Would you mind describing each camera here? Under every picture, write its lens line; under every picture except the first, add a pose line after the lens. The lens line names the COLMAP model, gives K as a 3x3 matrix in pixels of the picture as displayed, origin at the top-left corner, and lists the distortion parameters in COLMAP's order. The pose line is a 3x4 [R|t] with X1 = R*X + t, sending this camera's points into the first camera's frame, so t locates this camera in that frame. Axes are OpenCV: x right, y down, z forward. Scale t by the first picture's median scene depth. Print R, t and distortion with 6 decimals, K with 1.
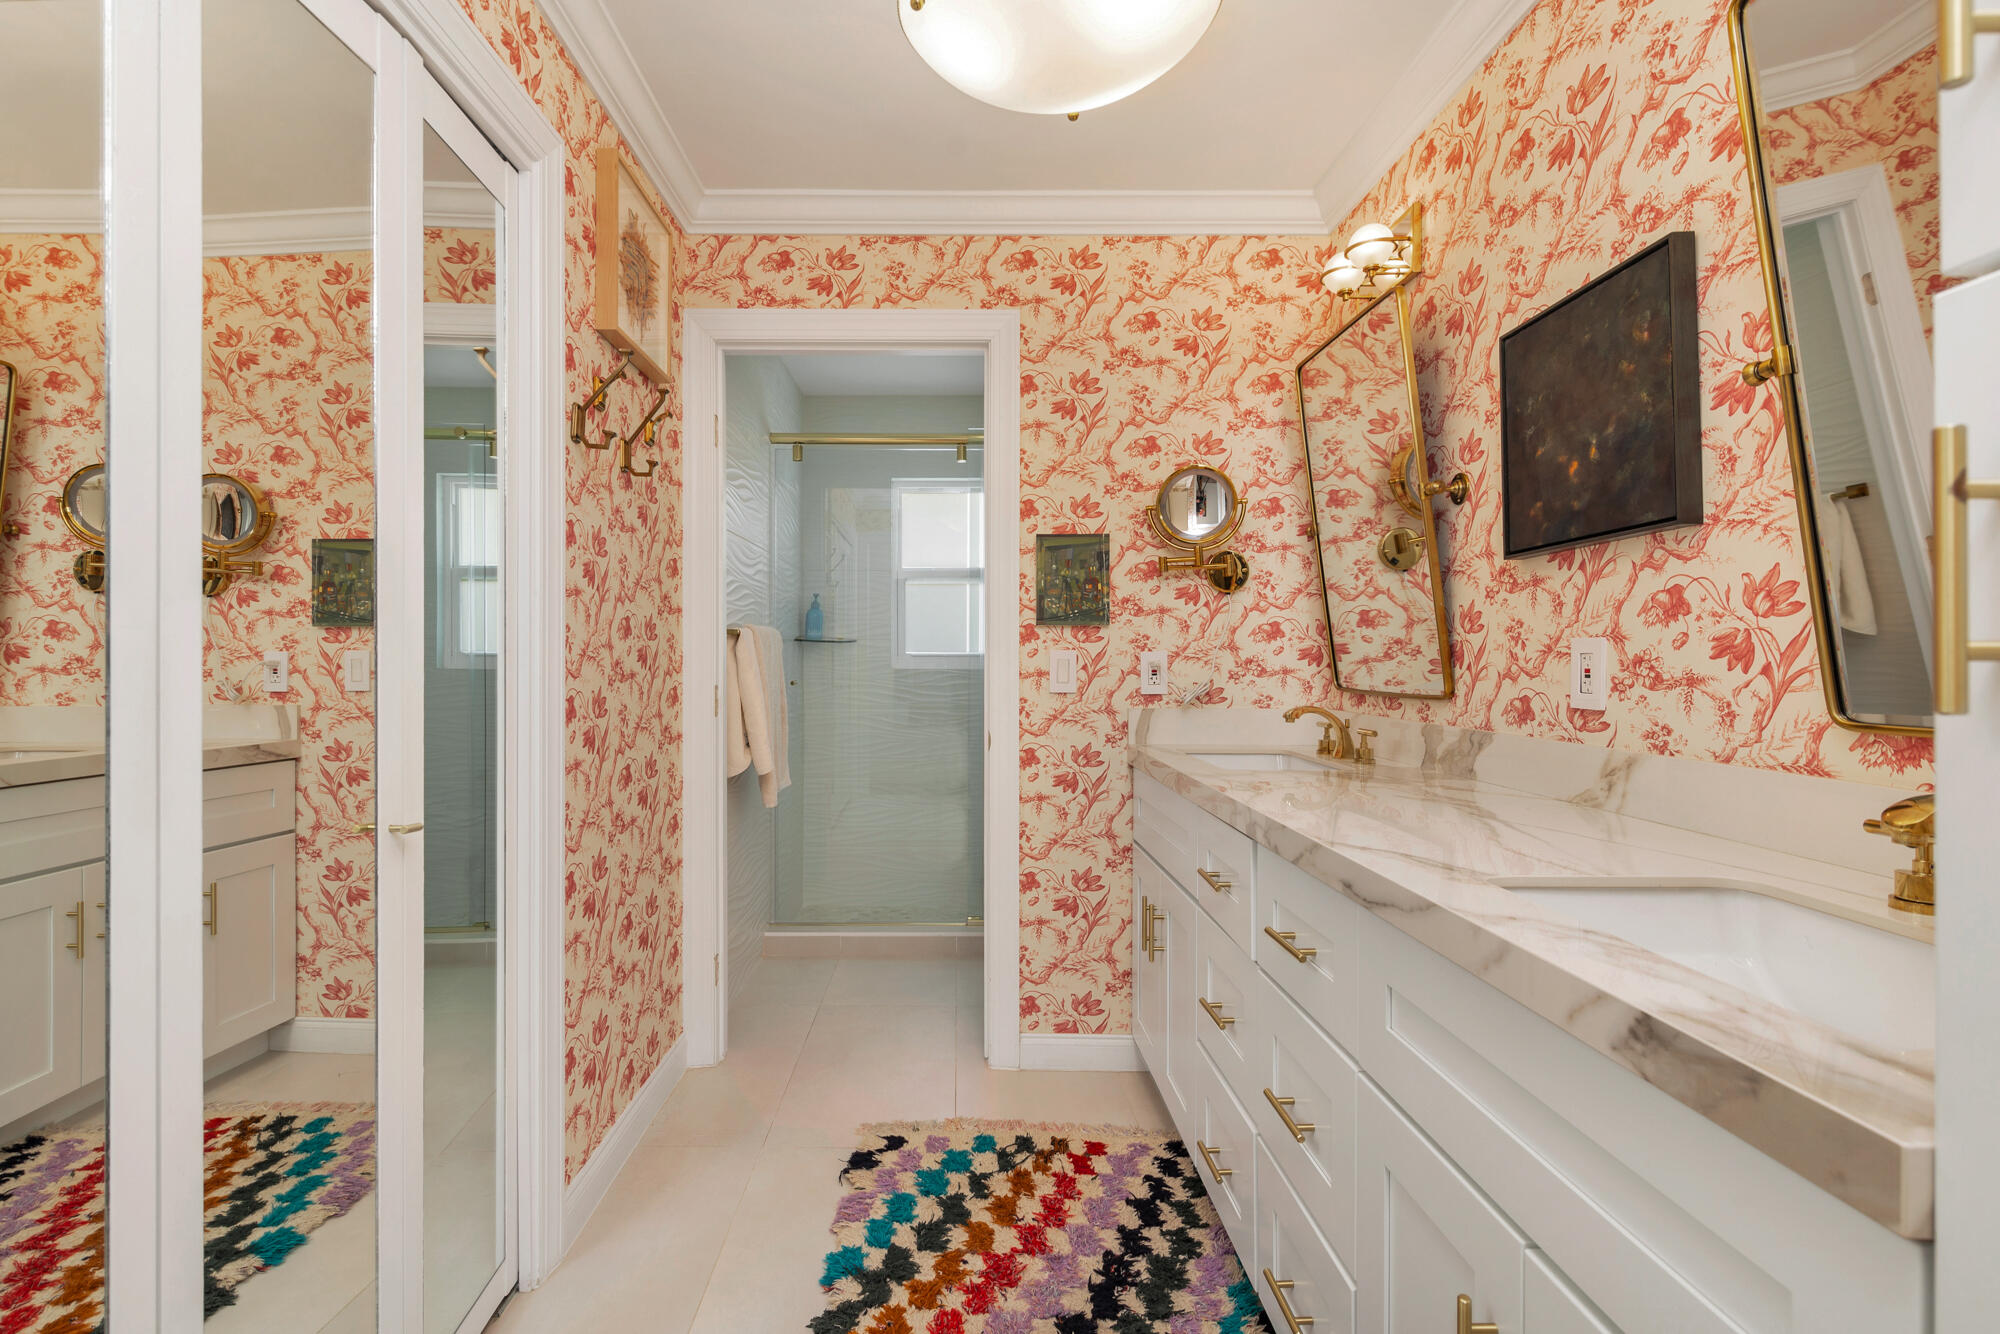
lens RADIAL K [[926.1, 0, 951.5], [0, 926.1, 660.3], [0, 0, 1]] dist [-0.000426, 0.000417]
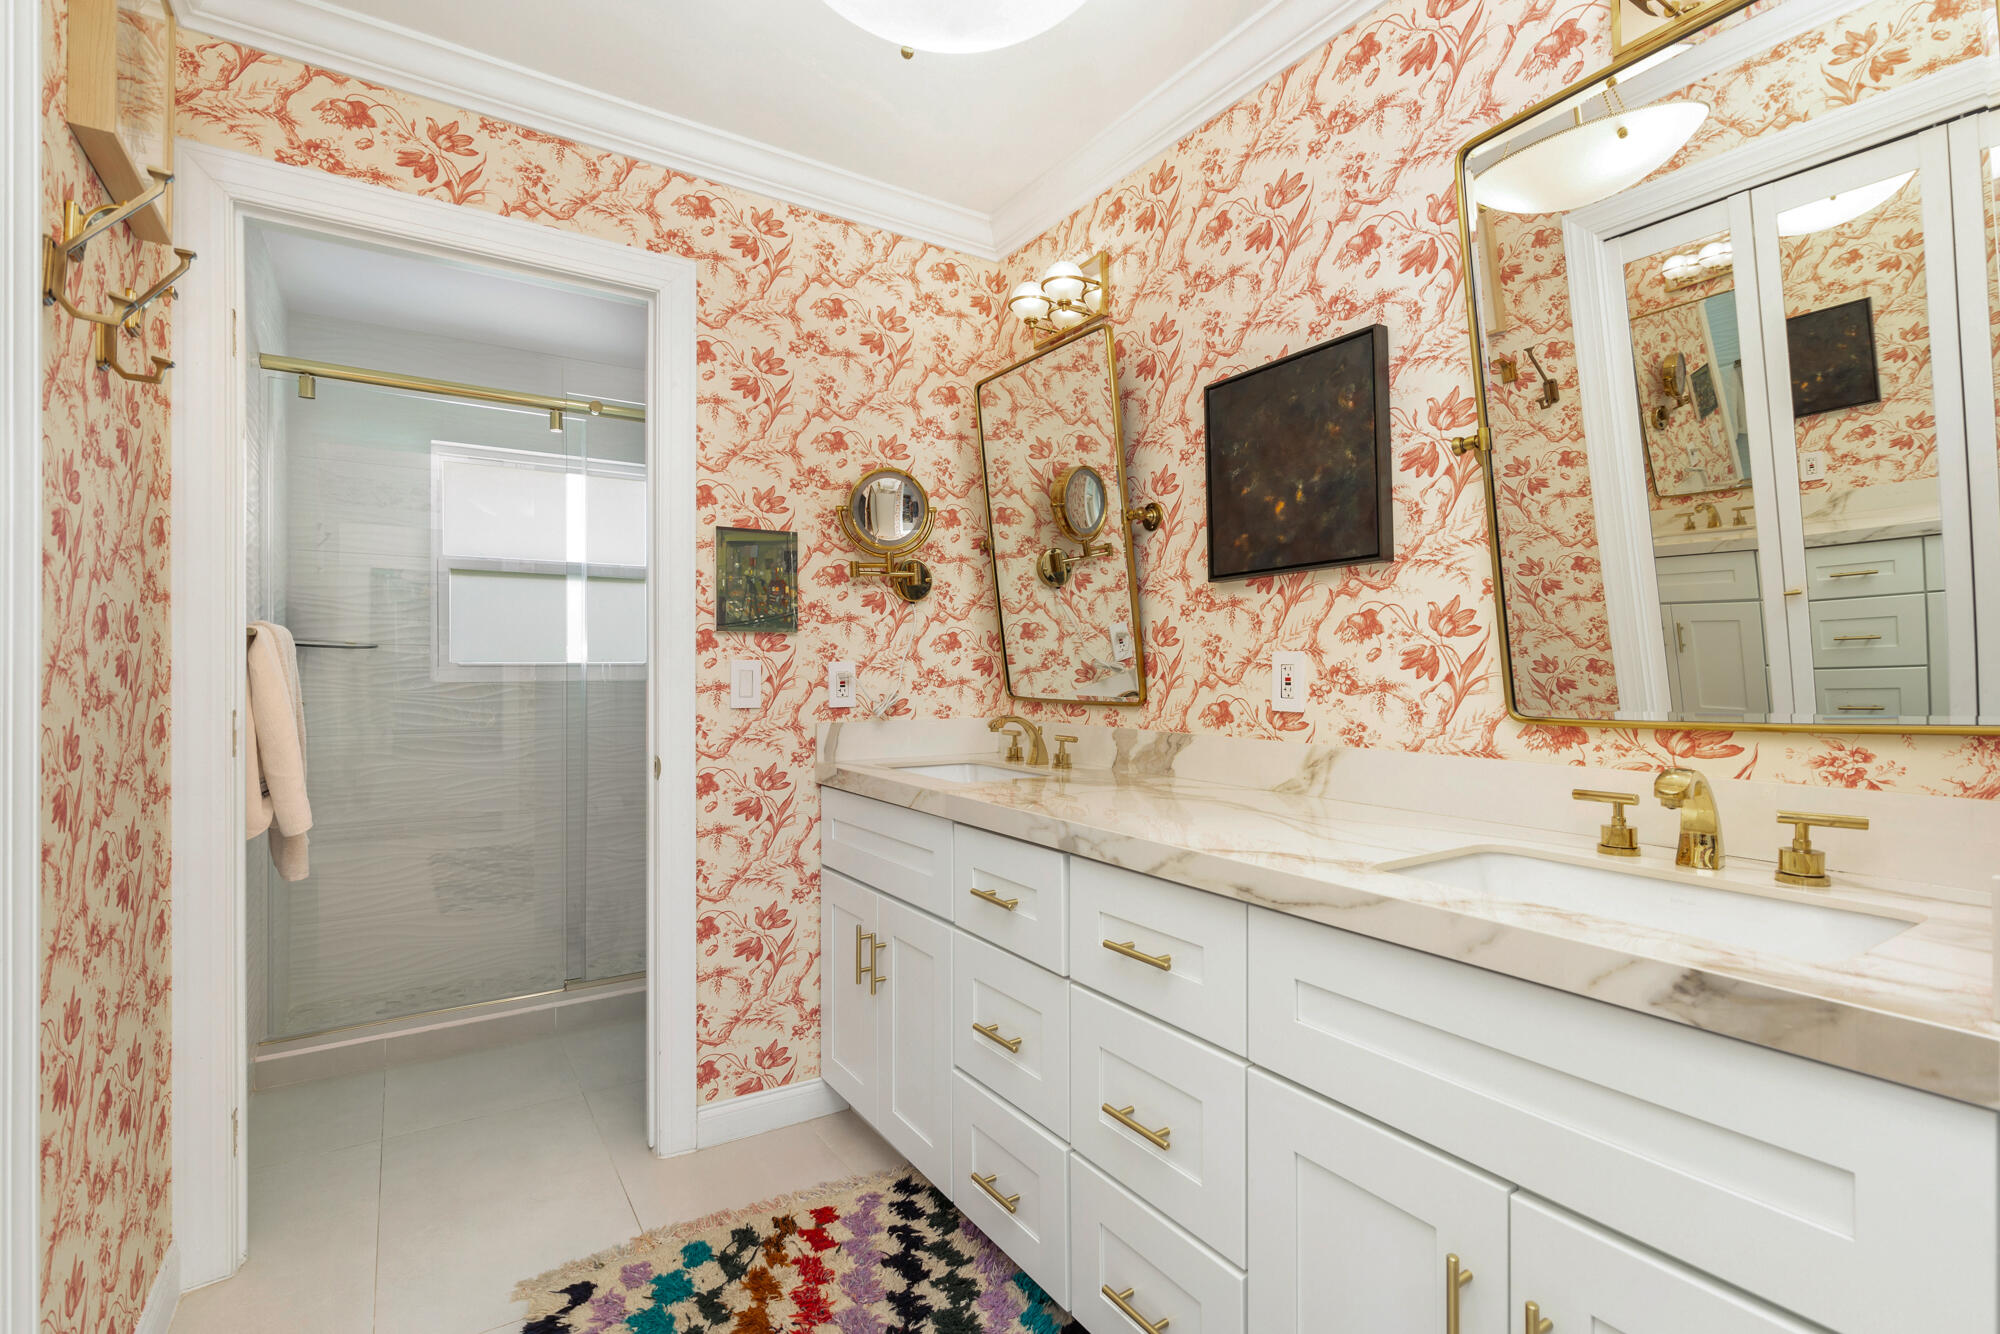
lens RADIAL K [[926.1, 0, 1002.0], [0, 926.1, 666.9], [0, 0, 1]] dist [-0.000426, 0.000417]
pose [[0.831487, -0.000813, 0.555544, -0.195290], [0.002558, 0.999994, -0.002364, -0.001819], [-0.555539, 0.003387, 0.831484, 0.152732]]
